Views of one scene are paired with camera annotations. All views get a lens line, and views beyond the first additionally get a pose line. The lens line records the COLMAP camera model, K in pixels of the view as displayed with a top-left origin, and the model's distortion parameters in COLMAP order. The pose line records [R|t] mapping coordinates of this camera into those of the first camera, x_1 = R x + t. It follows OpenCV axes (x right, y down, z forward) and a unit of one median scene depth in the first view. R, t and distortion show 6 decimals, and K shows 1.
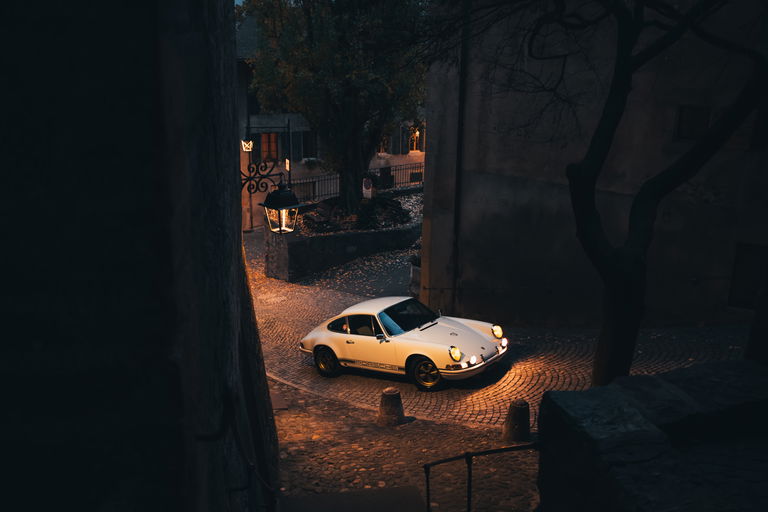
lens RADIAL K [[732.6, 0, 387.5], [0, 732.6, 259.9], [0, 0, 1]] dist [-0.069260, 0.175846]
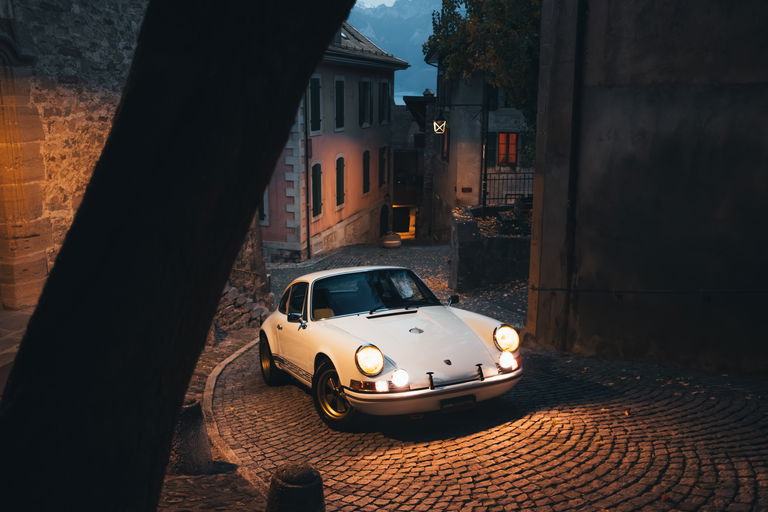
lens RADIAL K [[732.6, 0, 387.5], [0, 732.6, 259.9], [0, 0, 1]] dist [-0.069260, 0.175846]
pose [[0.895688, 0.089336, -0.435617, 0.280136], [-0.118106, 0.992221, -0.039357, 0.071925], [0.428712, 0.086701, 0.899271, 0.504829]]
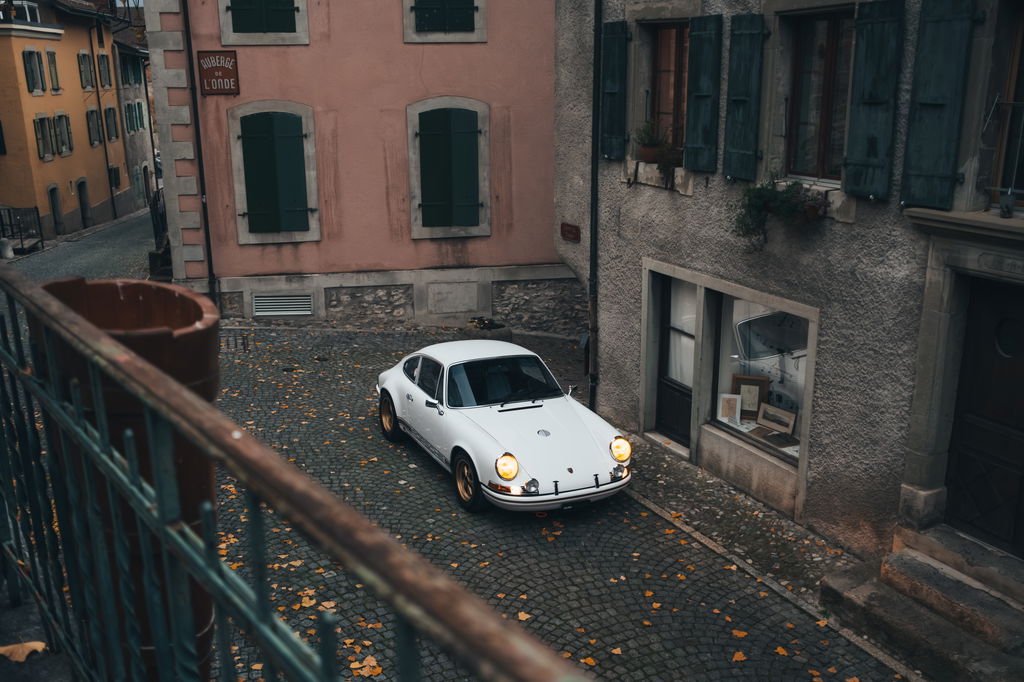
lens RADIAL K [[976.9, 0, 516.6], [0, 976.9, 346.2], [0, 0, 1]] dist [-0.069260, 0.175846]
pose [[-0.065881, 0.260563, -0.963206, 0.382094], [-0.272762, 0.923835, 0.268569, -0.428191], [0.959823, 0.280420, 0.010208, 2.776389]]
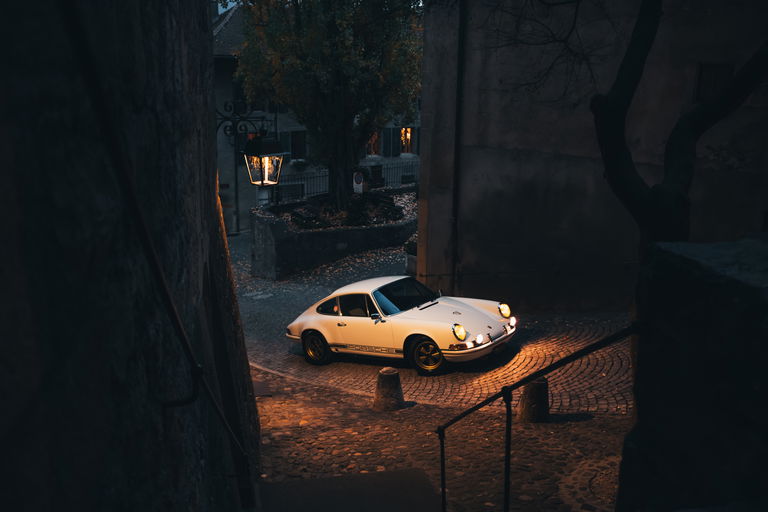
lens RADIAL K [[732.6, 0, 387.5], [0, 732.6, 259.9], [0, 0, 1]] dist [-0.069260, 0.175846]
pose [[0.999881, -0.005654, 0.014326, -0.007054], [0.006007, 0.999675, -0.024774, 0.055561], [-0.014181, 0.024858, 0.999590, 0.093919]]
